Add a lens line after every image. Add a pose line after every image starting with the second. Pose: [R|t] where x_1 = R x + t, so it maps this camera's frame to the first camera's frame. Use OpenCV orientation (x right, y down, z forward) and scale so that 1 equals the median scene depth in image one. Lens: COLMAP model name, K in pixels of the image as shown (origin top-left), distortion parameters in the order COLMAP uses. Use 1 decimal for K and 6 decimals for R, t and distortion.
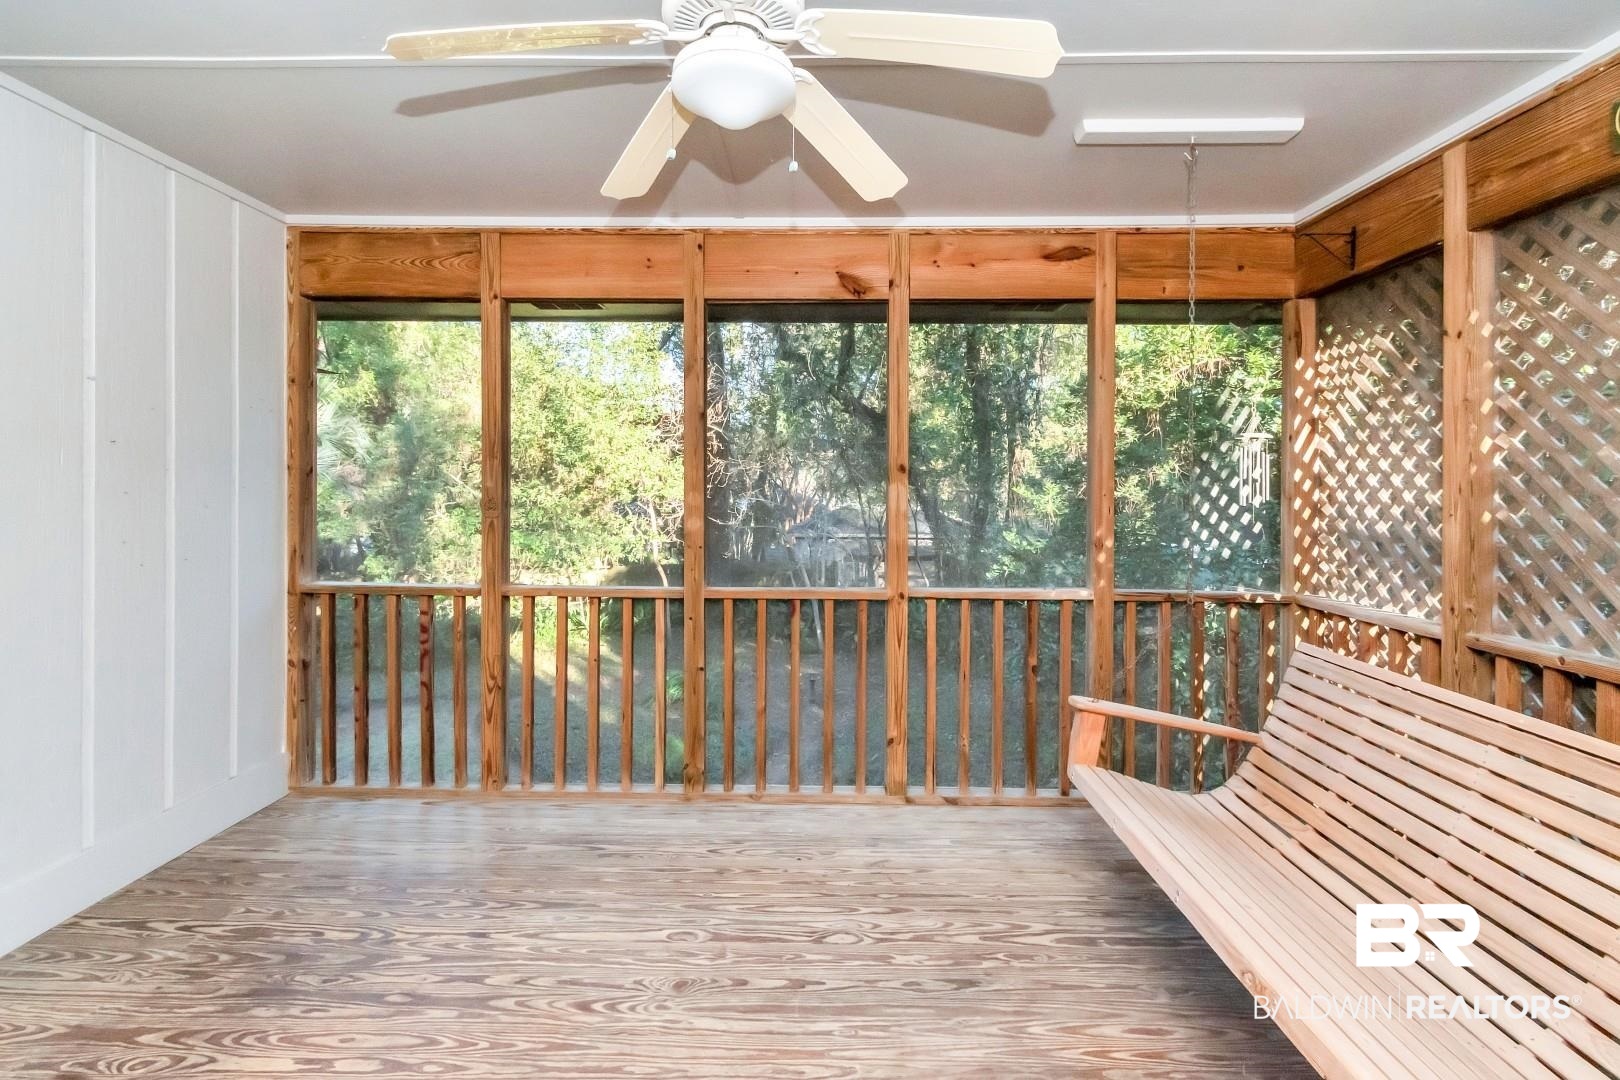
lens RADIAL K [[743.5, 0, 811.4], [0, 743.5, 488.1], [0, 0, 1]] dist [0.000503, 0.000613]
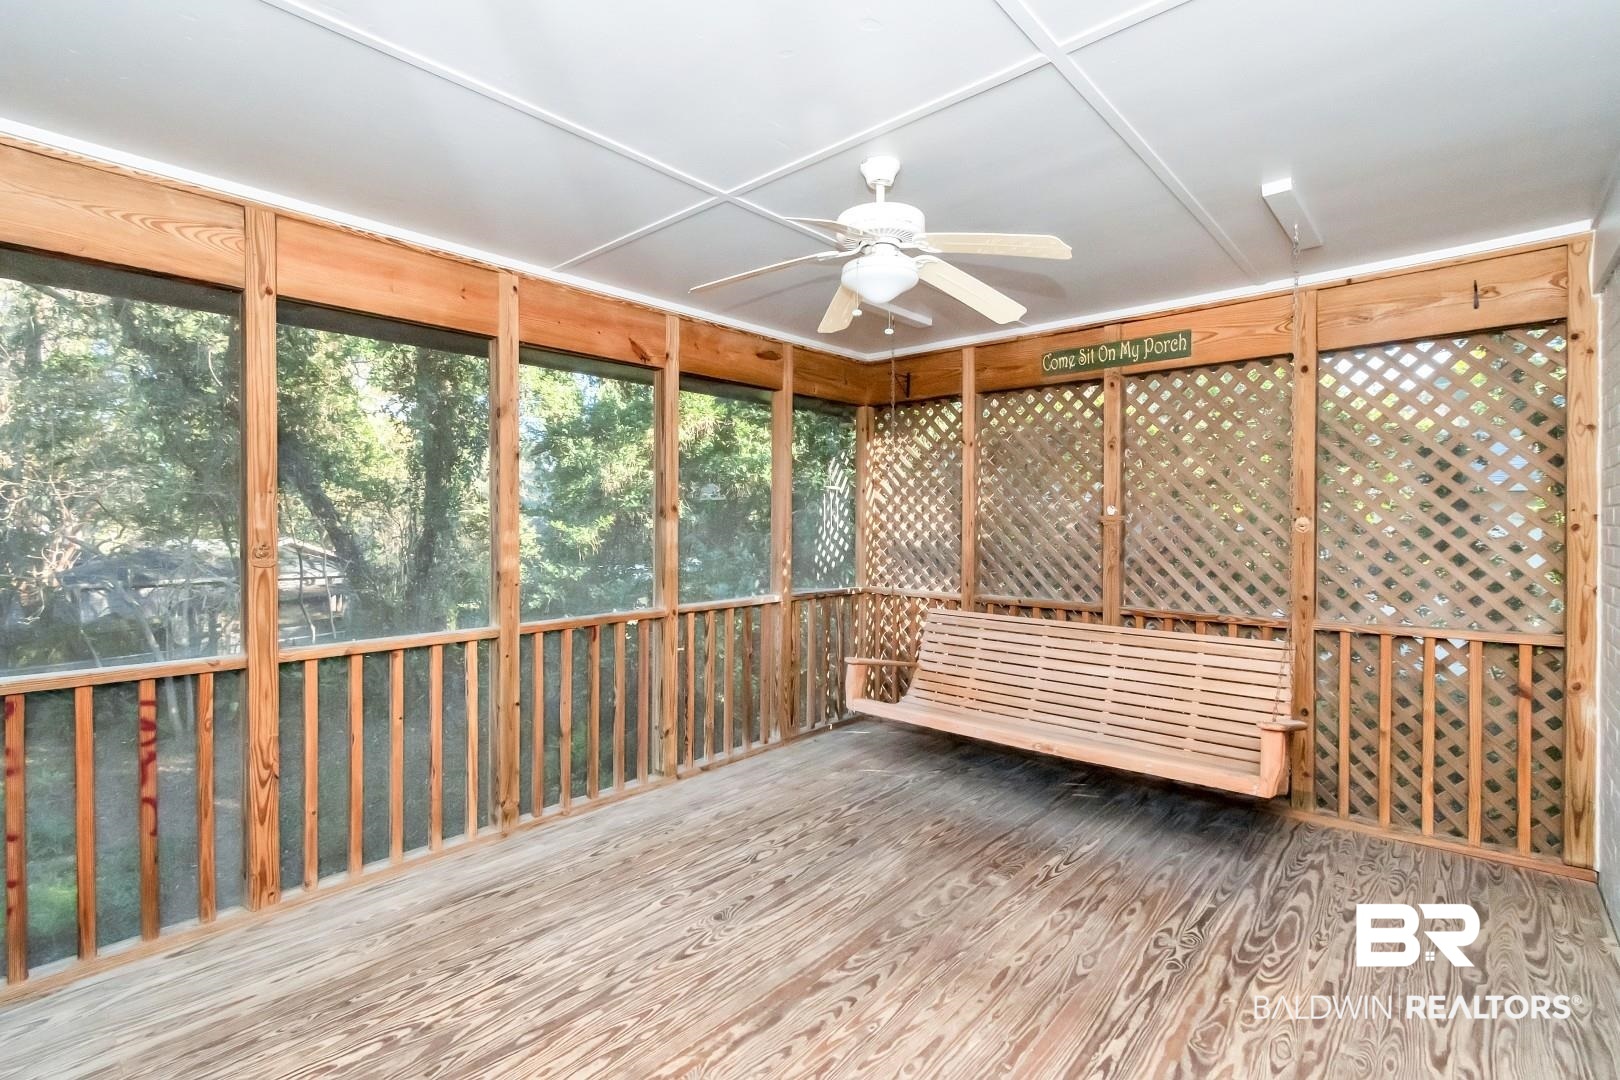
lens RADIAL K [[733.6, 0, 816.6], [0, 733.6, 523.9], [0, 0, 1]] dist [0.000856, 0.000097]
pose [[0.649784, -0.010372, 0.760048, -0.716395], [0.005616, 0.999945, 0.008845, -0.011493], [-0.760098, -0.001479, 0.649807, 0.039025]]
